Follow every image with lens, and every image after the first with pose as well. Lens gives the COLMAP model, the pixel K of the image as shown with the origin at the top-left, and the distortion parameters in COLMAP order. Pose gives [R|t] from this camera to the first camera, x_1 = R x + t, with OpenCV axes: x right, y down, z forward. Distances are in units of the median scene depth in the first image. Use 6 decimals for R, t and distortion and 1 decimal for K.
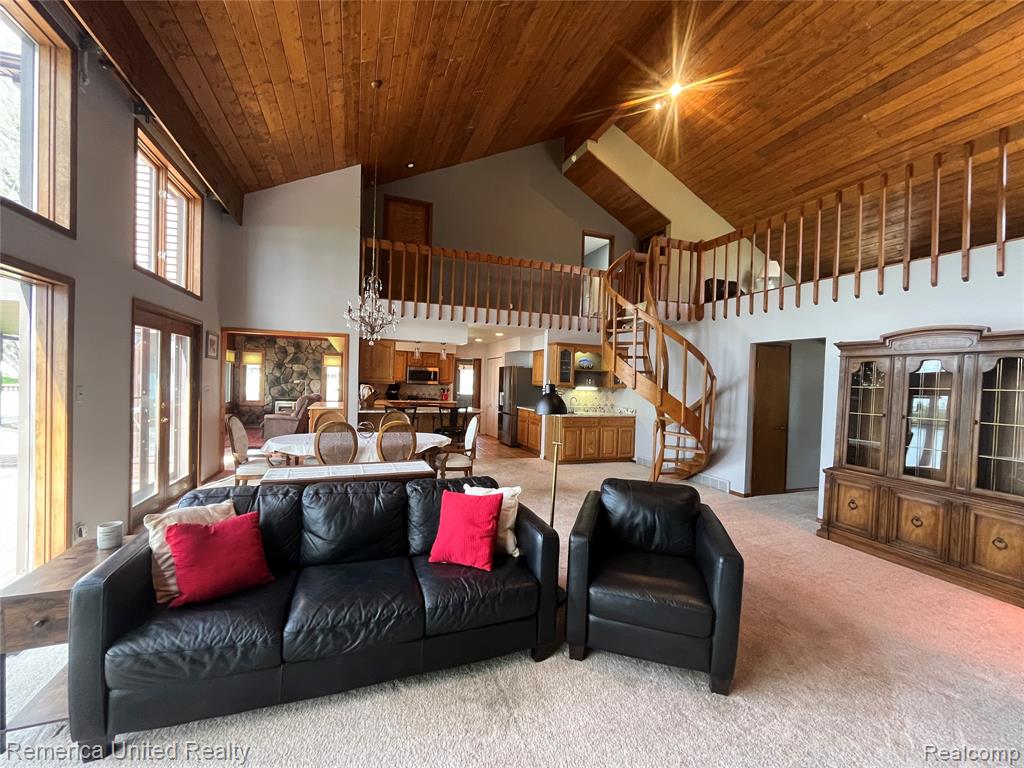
lens RADIAL K [[416.7, 0, 506.4], [0, 416.7, 387.6], [0, 0, 1]] dist [-0.001325, -0.001022]
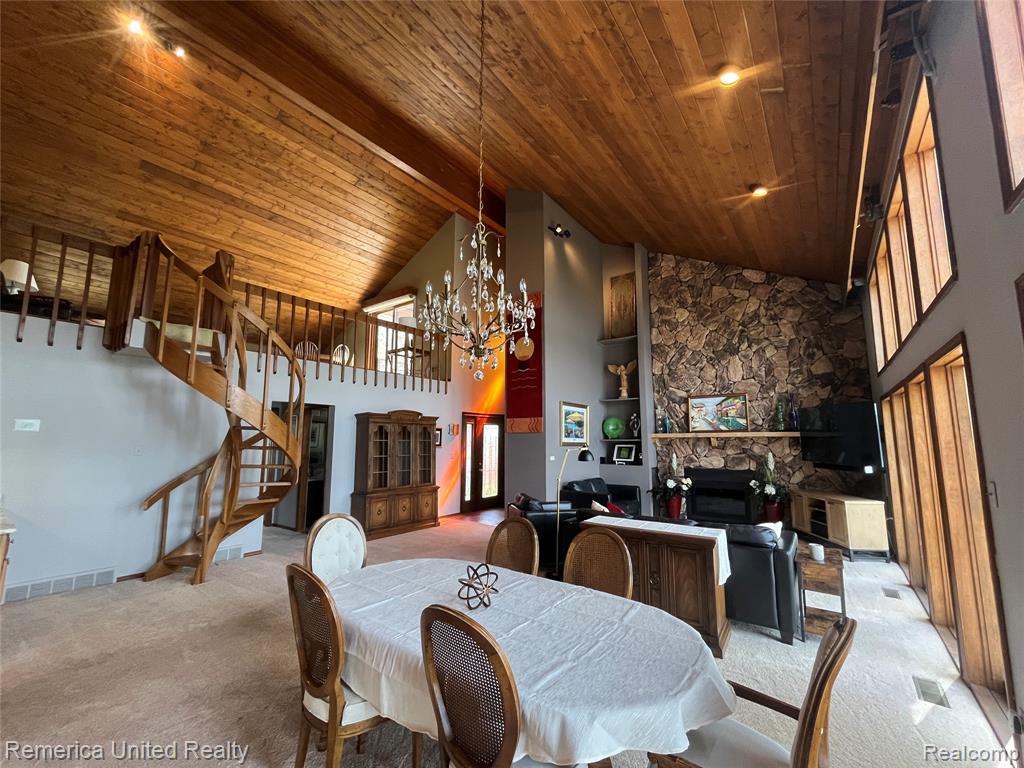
lens RADIAL K [[416.7, 0, 507.2], [0, 416.7, 385.4], [0, 0, 1]] dist [-0.001325, -0.001022]
pose [[-0.540668, 0.078946, 0.837524, -0.443992], [-0.003821, 0.995346, -0.096289, -0.032067], [-0.841228, -0.055261, -0.537850, 0.762476]]
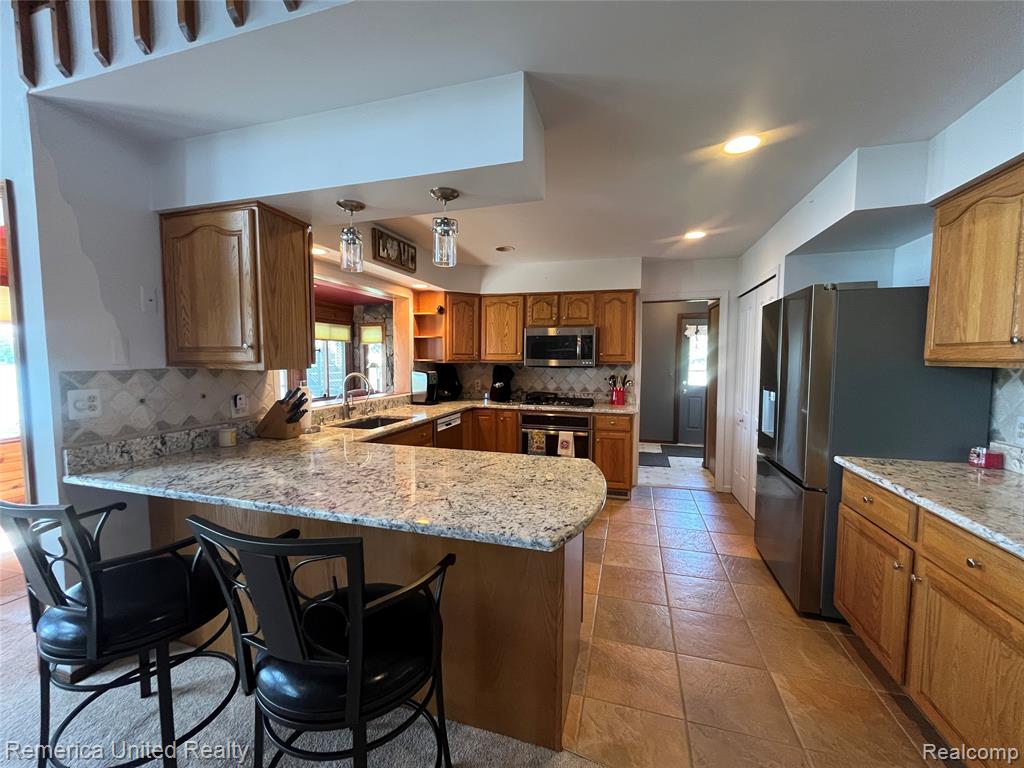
lens RADIAL K [[416.7, 0, 509.3], [0, 416.7, 385.5], [0, 0, 1]] dist [-0.001325, -0.001022]
pose [[0.805124, 0.010959, -0.593006, 0.019044], [0.011137, 0.999374, 0.033590, -0.005761], [0.593002, -0.033648, 0.804497, 0.822256]]
